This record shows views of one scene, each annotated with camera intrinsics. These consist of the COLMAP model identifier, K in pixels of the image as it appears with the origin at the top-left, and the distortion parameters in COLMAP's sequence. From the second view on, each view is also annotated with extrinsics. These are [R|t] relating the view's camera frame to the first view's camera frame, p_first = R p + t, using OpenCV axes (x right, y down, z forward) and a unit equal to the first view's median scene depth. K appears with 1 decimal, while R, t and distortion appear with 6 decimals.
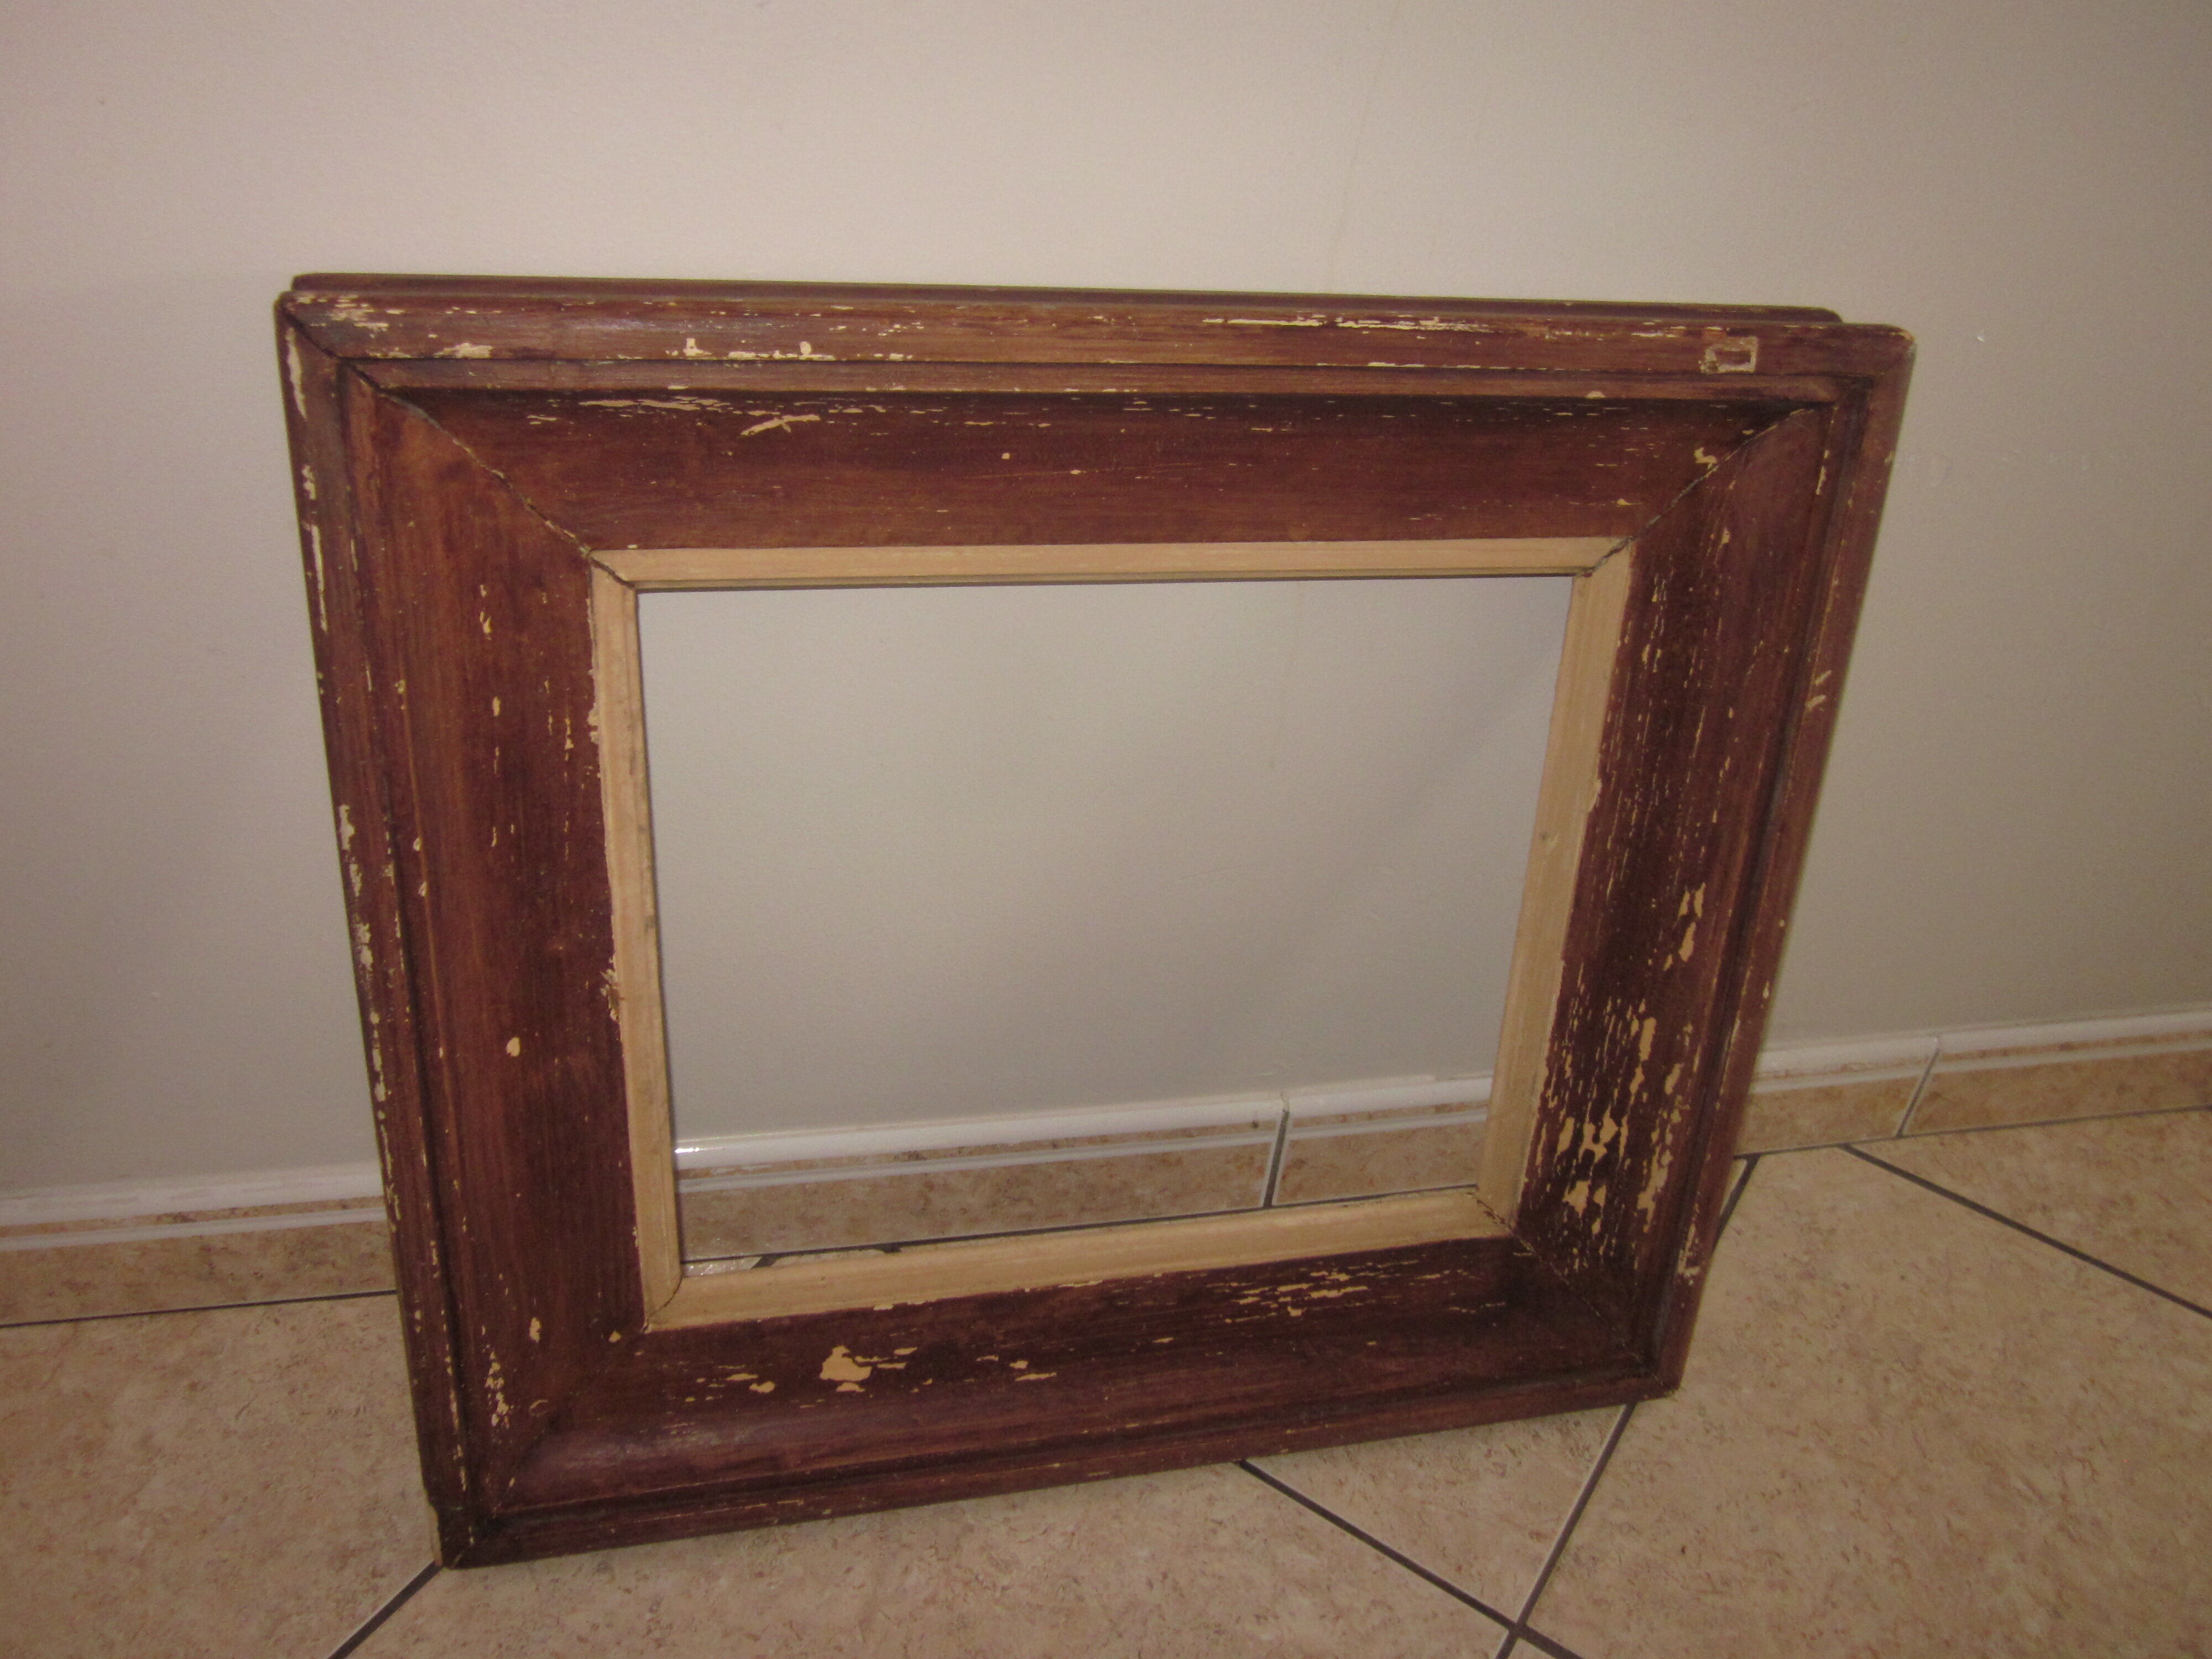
lens RADIAL K [[1826.6, 0, 1106.0], [0, 1826.6, 829.5], [0, 0, 1]] dist [-0.039536, 0.018480]
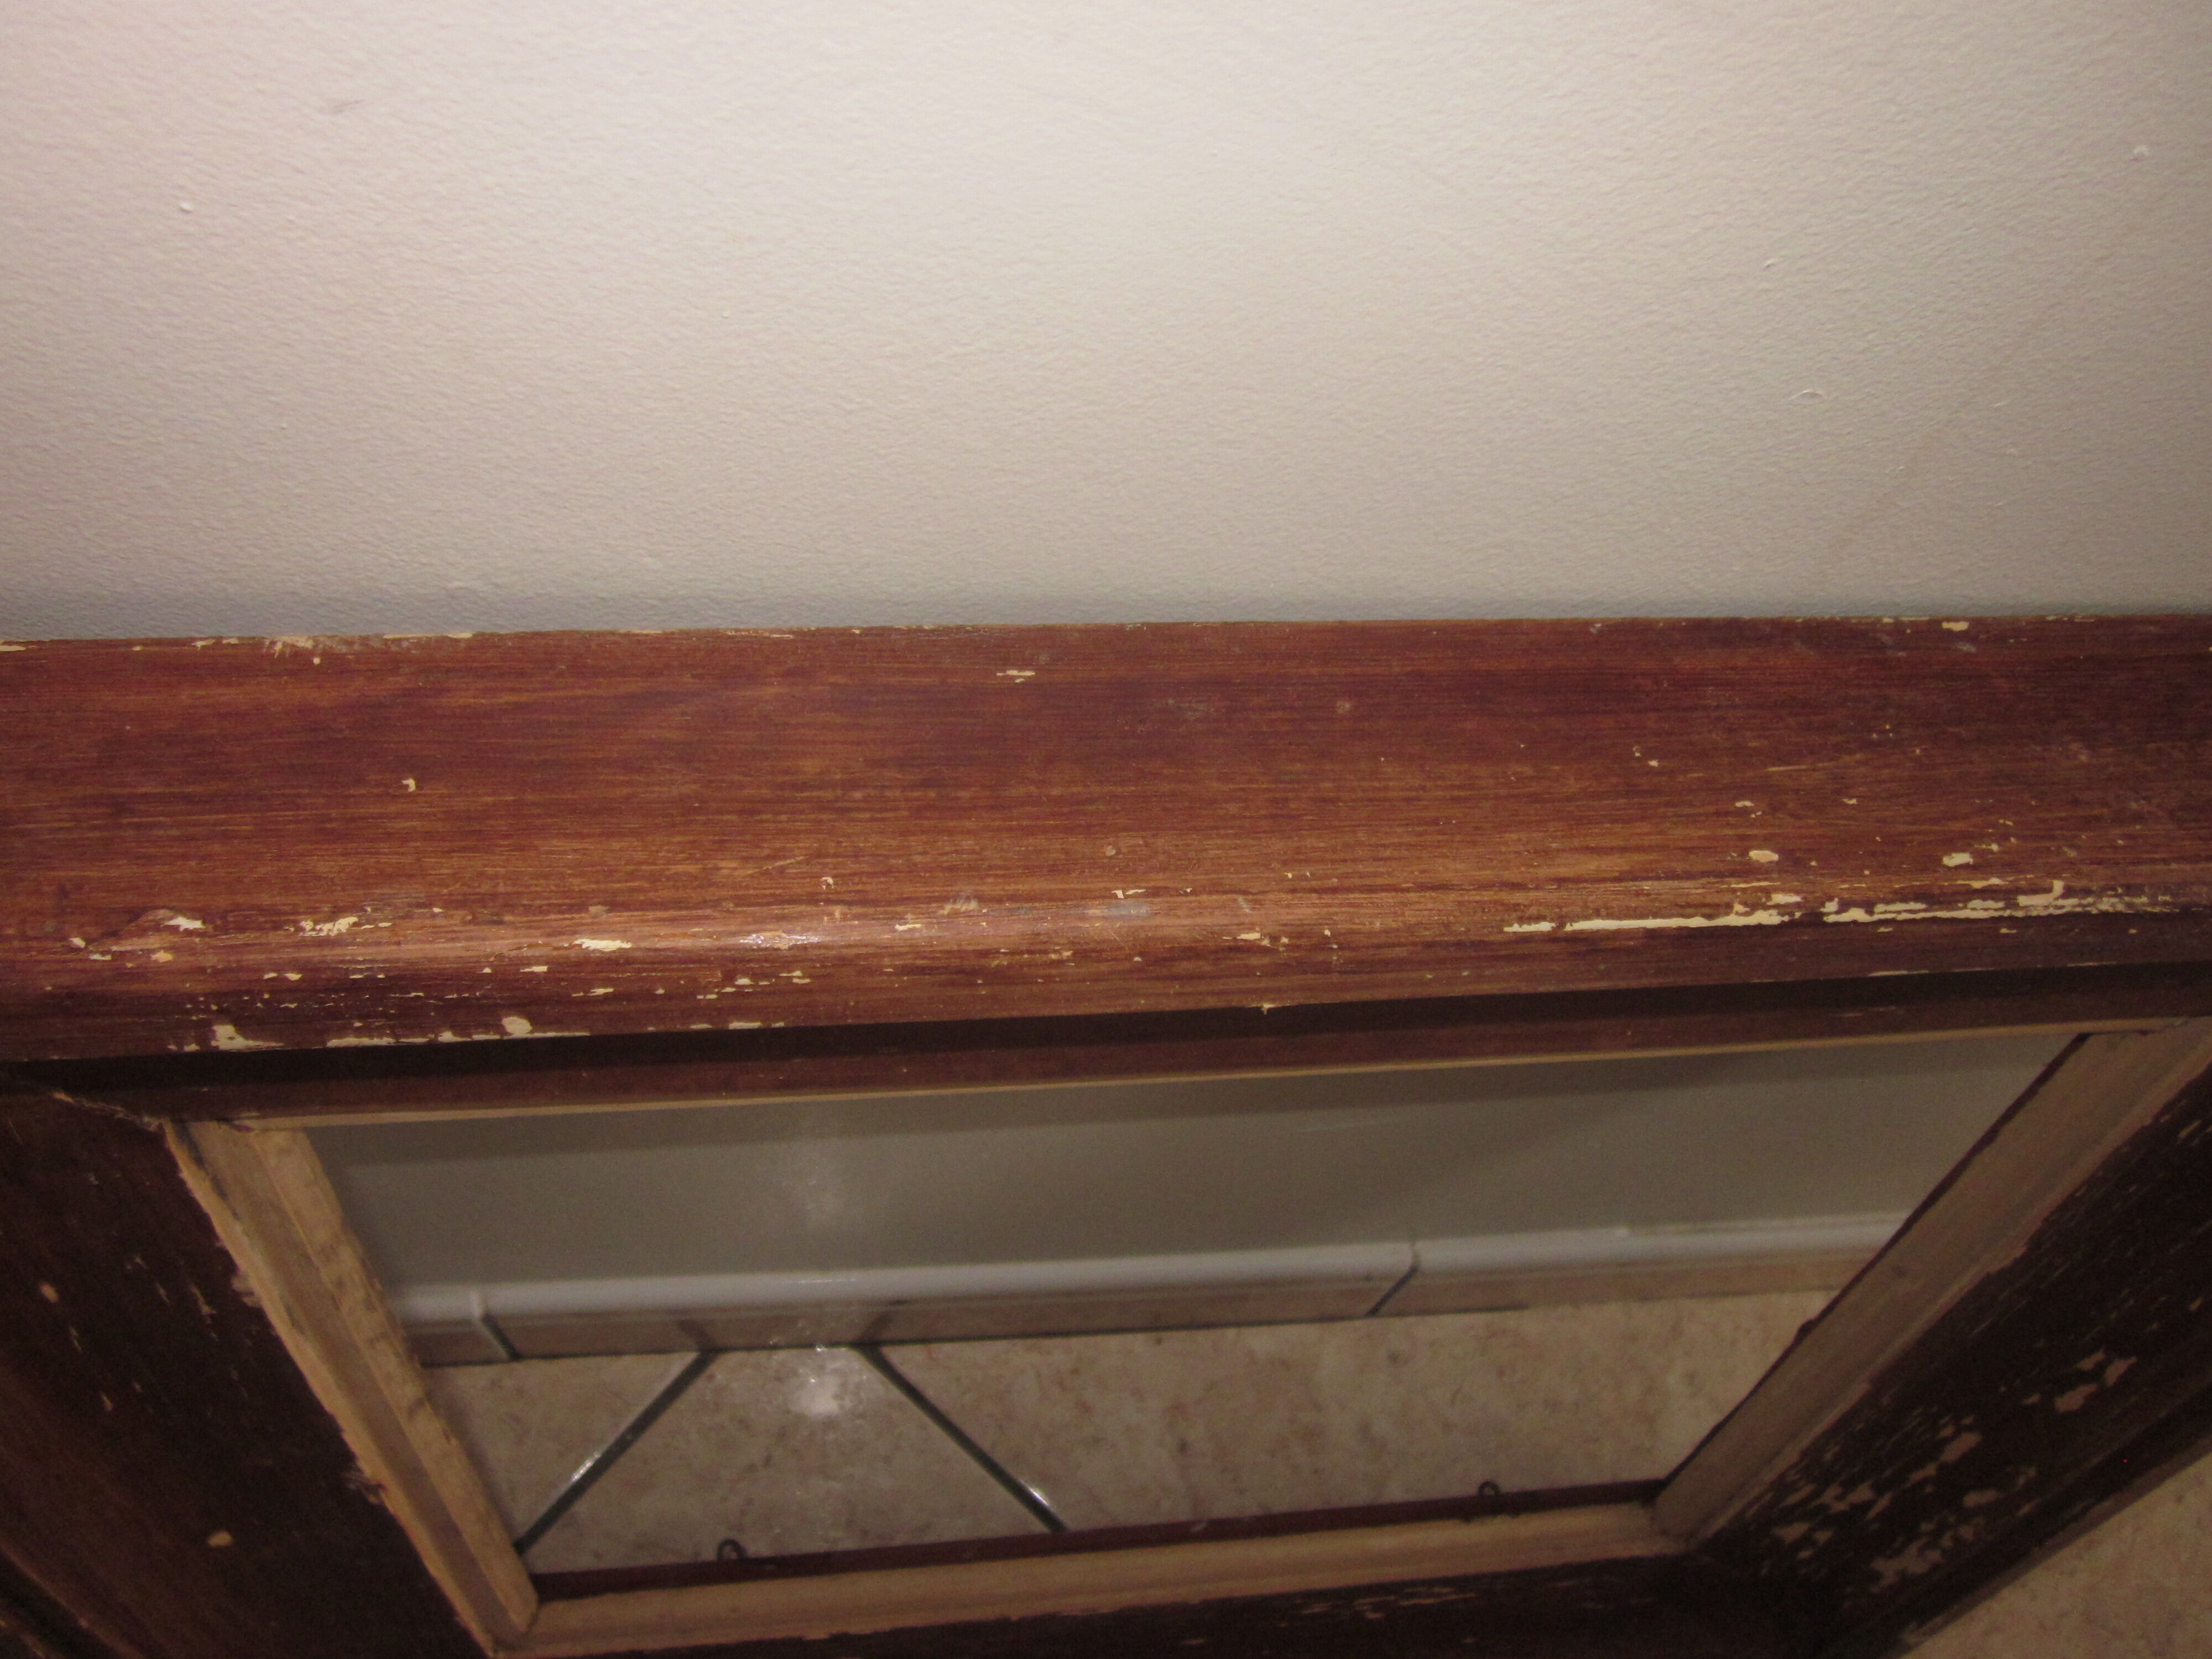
lens RADIAL K [[1827.2, 0, 1106.0], [0, 1827.2, 829.5], [0, 0, 1]] dist [-0.046082, 0.023413]
pose [[0.990627, 0.129105, -0.044610, -0.017570], [-0.098222, 0.900229, 0.424194, -0.402536], [0.094925, -0.415837, 0.904472, 0.544019]]
